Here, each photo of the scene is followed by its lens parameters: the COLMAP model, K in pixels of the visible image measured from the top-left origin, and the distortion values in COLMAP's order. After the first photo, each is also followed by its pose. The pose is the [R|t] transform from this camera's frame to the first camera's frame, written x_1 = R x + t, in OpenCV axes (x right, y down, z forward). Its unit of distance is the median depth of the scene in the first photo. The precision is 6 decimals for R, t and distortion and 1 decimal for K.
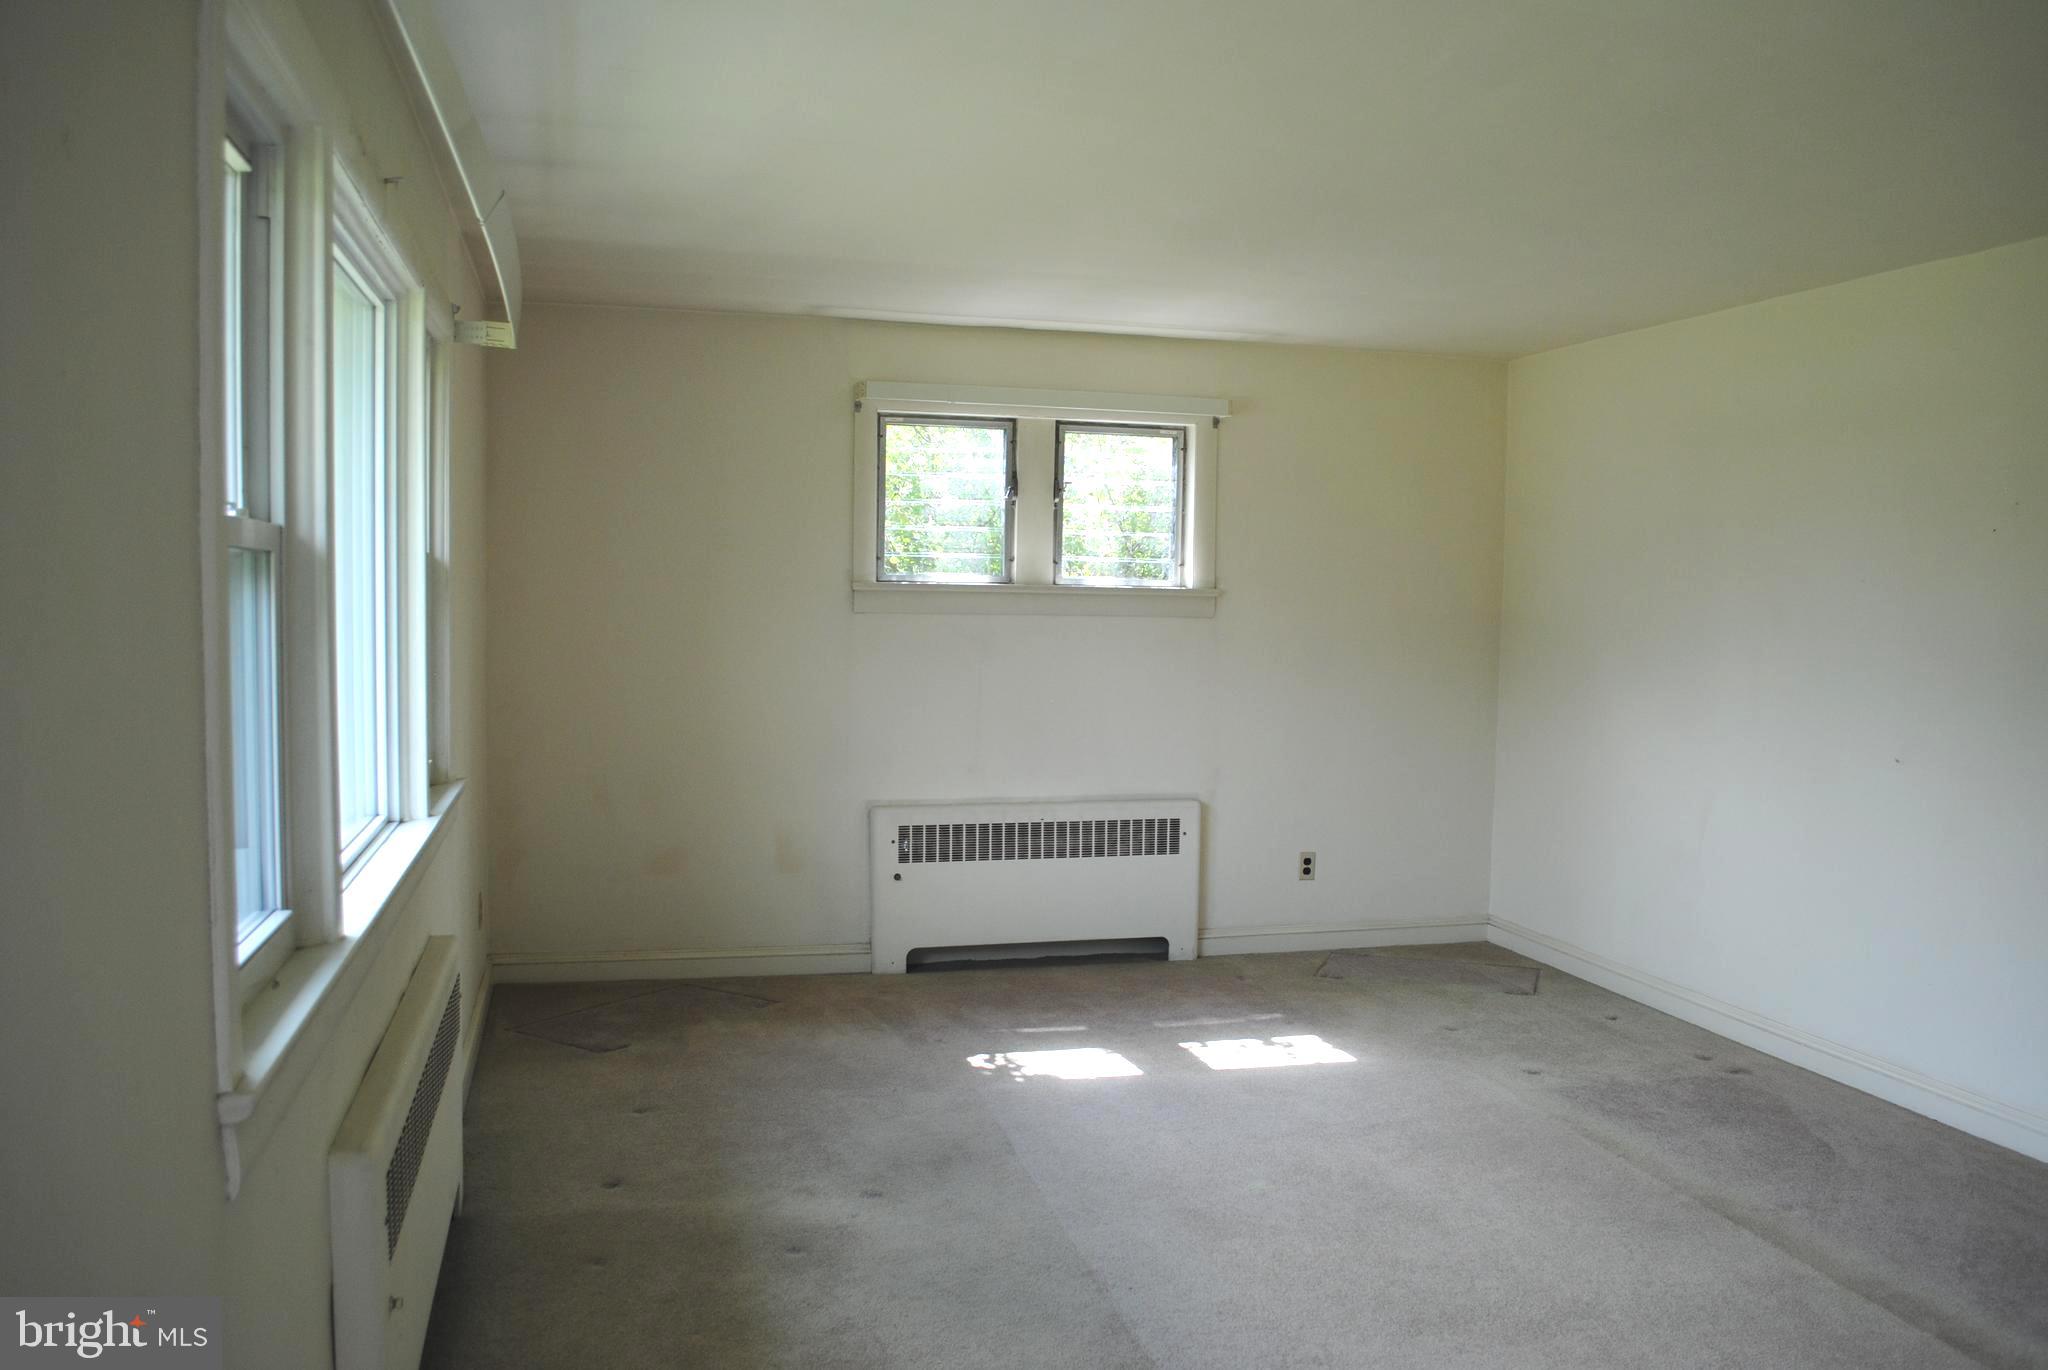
lens RADIAL K [[1684.0, 0, 1024.0], [0, 1684.0, 685.0], [0, 0, 1]] dist [-0.093518, -0.000984]
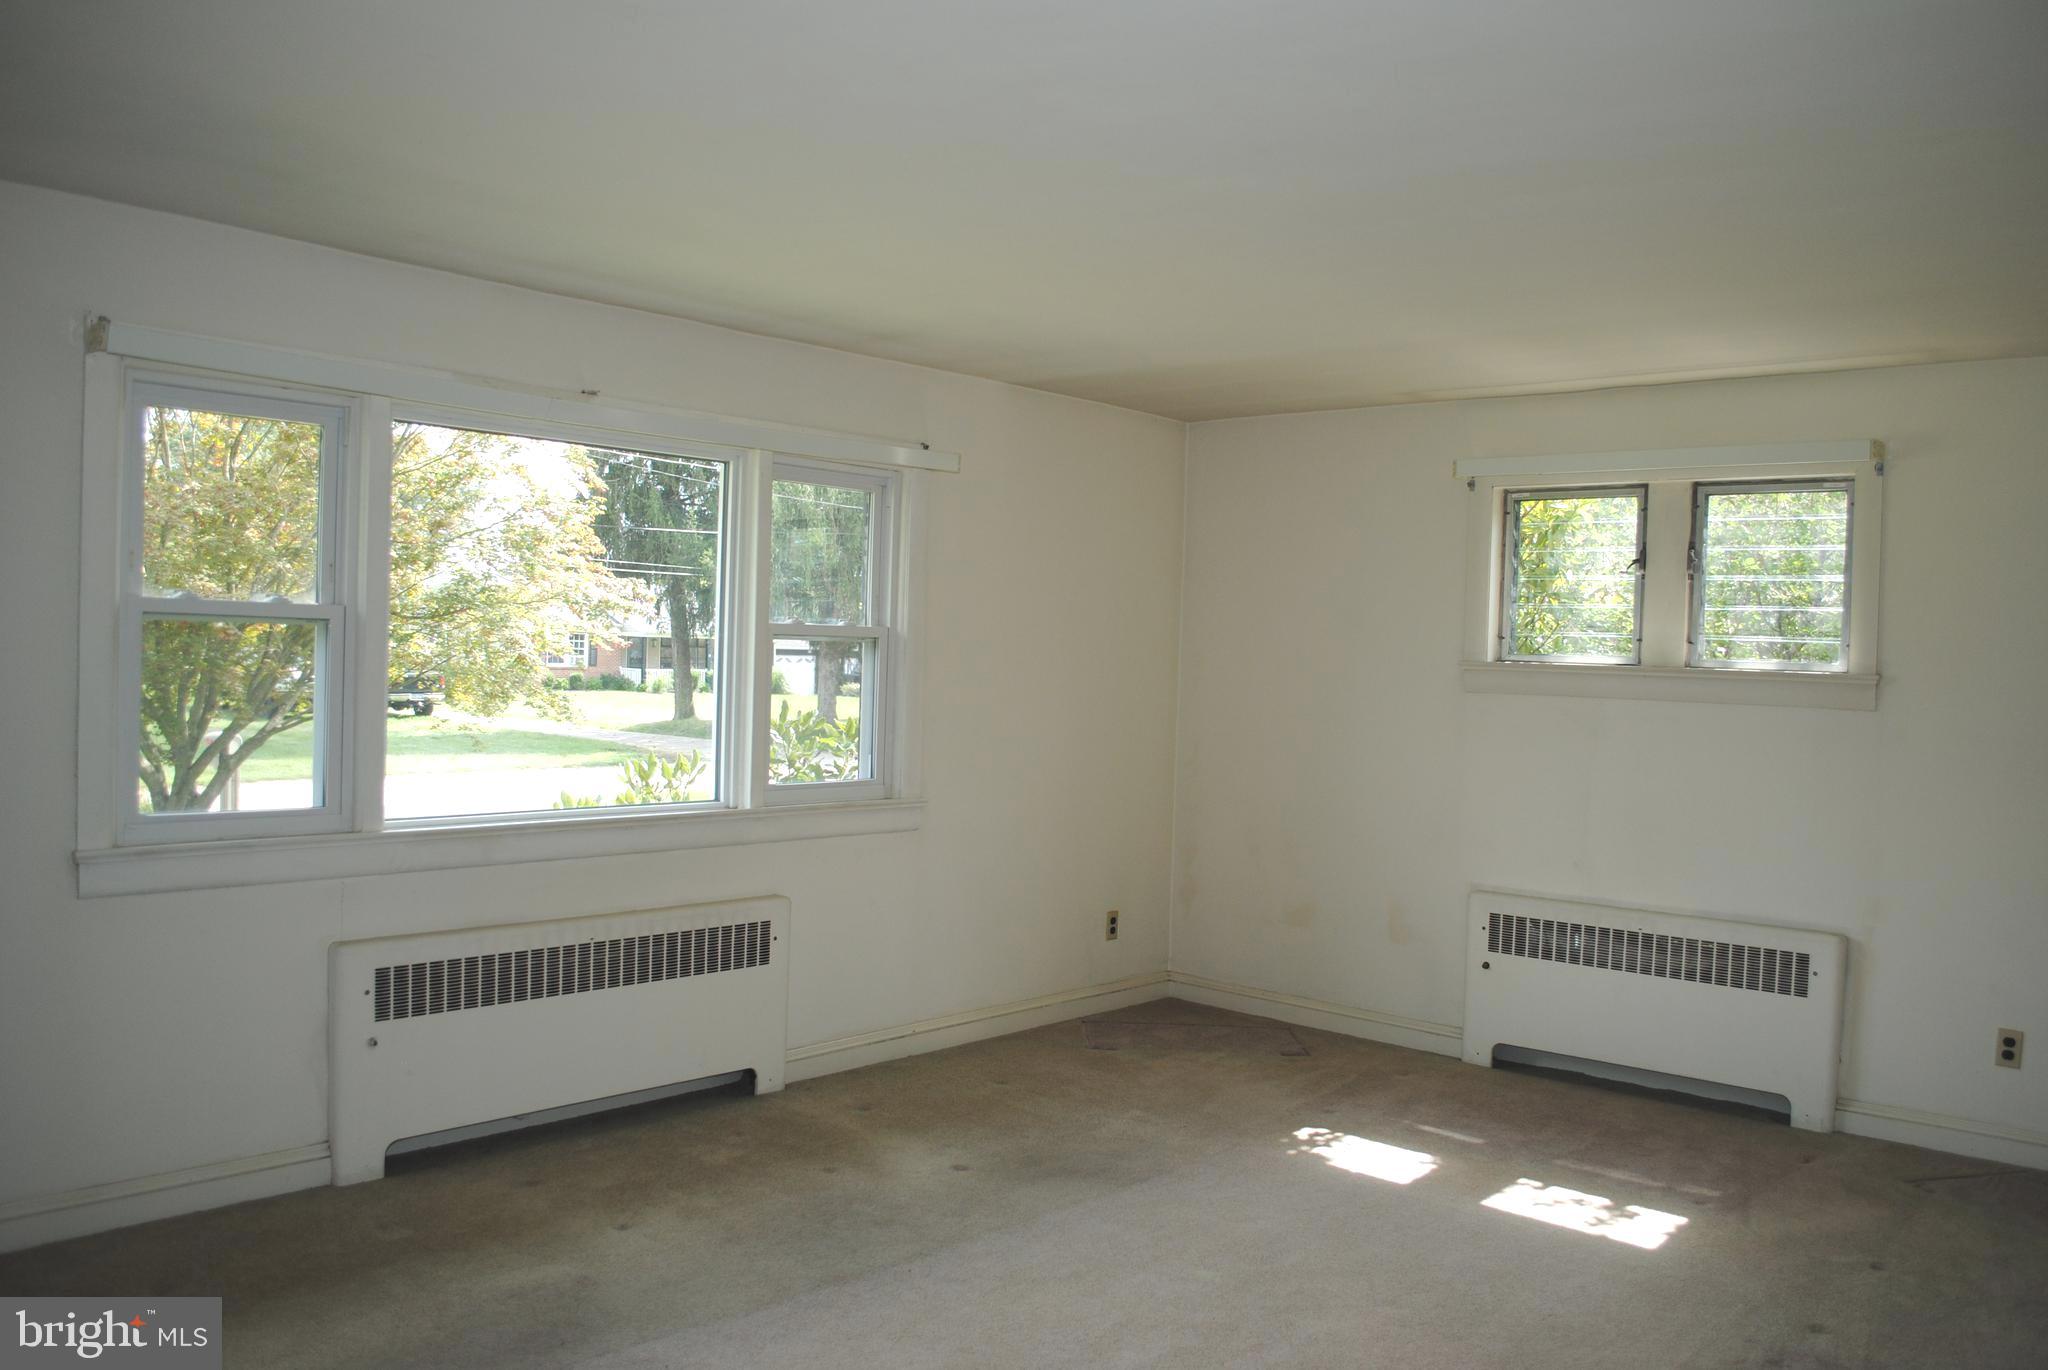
lens RADIAL K [[1658.7, 0, 997.5], [0, 1658.7, 678.5], [0, 0, 1]] dist [-0.001568, -0.068855]
pose [[0.548999, 0.016818, -0.835654, 0.556023], [-0.071288, 0.997097, -0.026767, -0.004806], [0.832777, 0.074267, 0.548604, 0.226734]]
